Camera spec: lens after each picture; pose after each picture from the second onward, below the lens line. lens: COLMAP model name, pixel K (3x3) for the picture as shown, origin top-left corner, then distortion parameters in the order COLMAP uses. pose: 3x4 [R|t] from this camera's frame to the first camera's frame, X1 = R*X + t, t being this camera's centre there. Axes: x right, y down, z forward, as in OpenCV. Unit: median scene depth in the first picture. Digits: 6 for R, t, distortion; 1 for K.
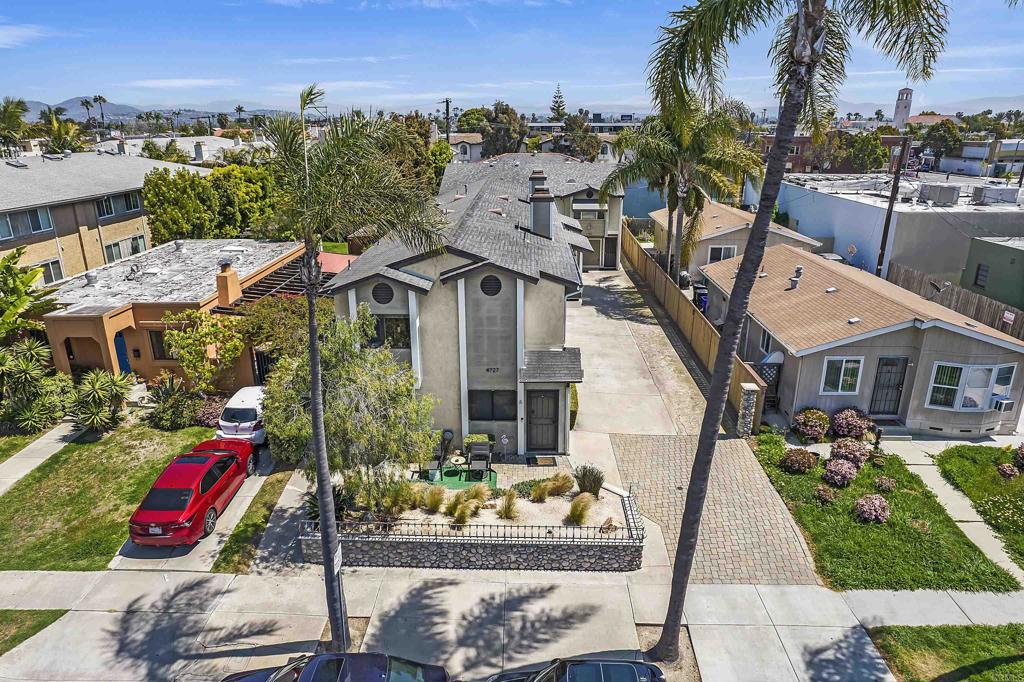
lens RADIAL K [[657.5, 0, 505.5], [0, 657.5, 340.0], [0, 0, 1]] dist [-0.070180, 0.062409]
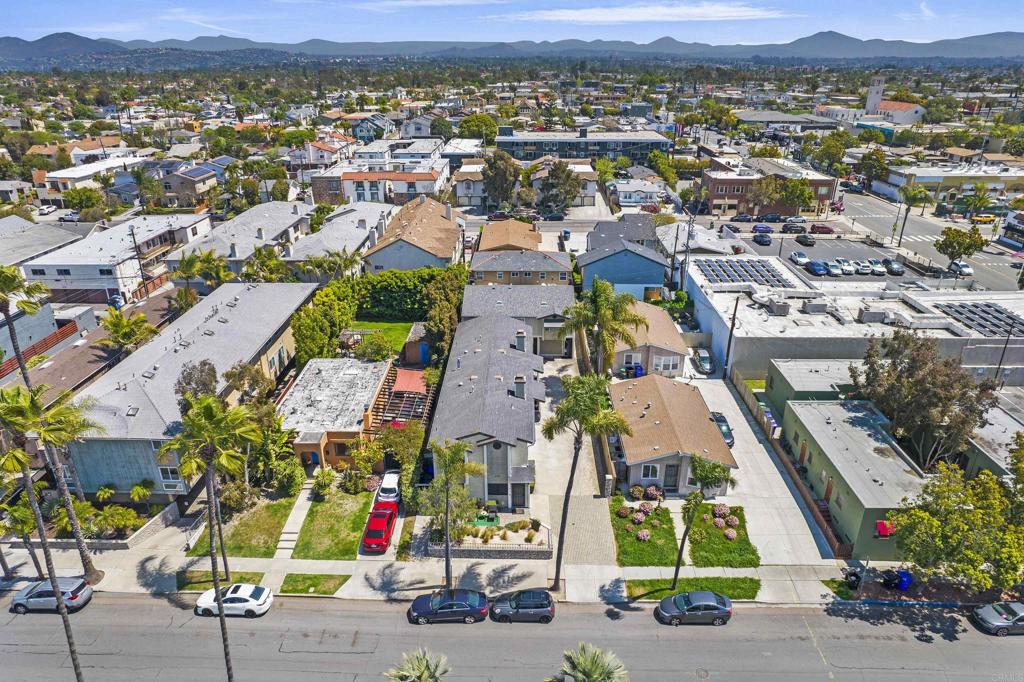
lens RADIAL K [[657.5, 0, 505.5], [0, 657.5, 340.0], [0, 0, 1]] dist [-0.070180, 0.062409]
pose [[0.999989, -0.003001, 0.003512, 0.002303], [0.002691, 0.996356, 0.085244, -0.671873], [-0.003755, -0.085234, 0.996354, -1.392890]]
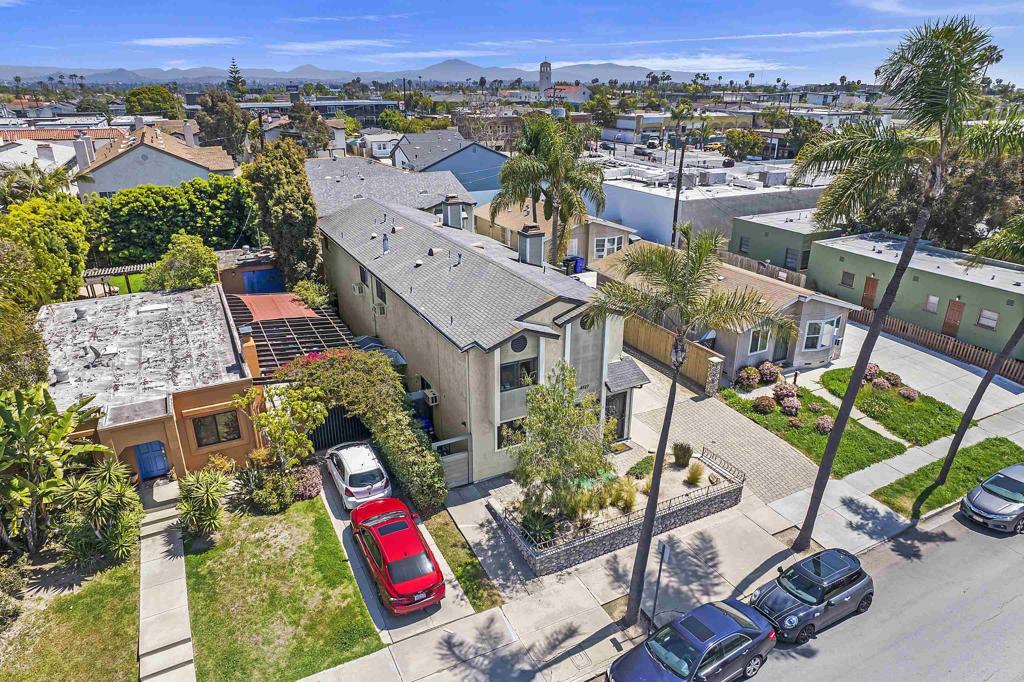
lens RADIAL K [[657.5, 0, 505.5], [0, 657.5, 340.0], [0, 0, 1]] dist [-0.070180, 0.062409]
pose [[0.876223, -0.173900, 0.449436, -0.704646], [0.151482, 0.984738, 0.085694, -0.173948], [-0.457479, -0.007005, 0.889193, -0.041893]]
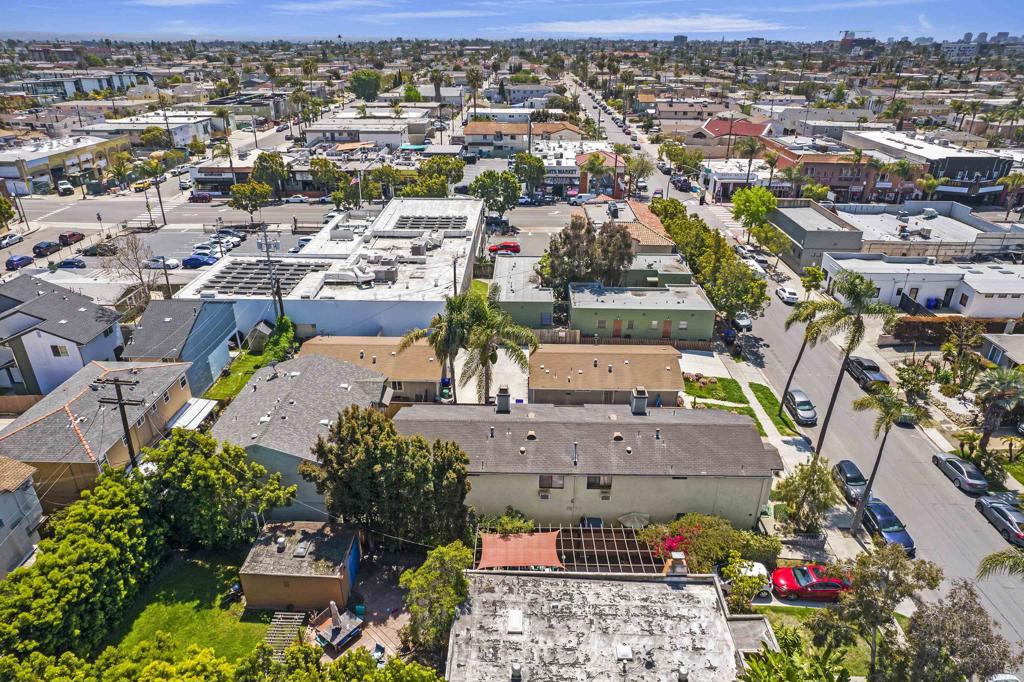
lens RADIAL K [[657.5, 0, 505.5], [0, 657.5, 340.0], [0, 0, 1]] dist [-0.070180, 0.062409]
pose [[-0.003305, -0.428498, 0.903537, -1.898849], [0.318978, 0.855890, 0.407068, -1.511370], [-0.947756, 0.289554, 0.133853, 1.361308]]
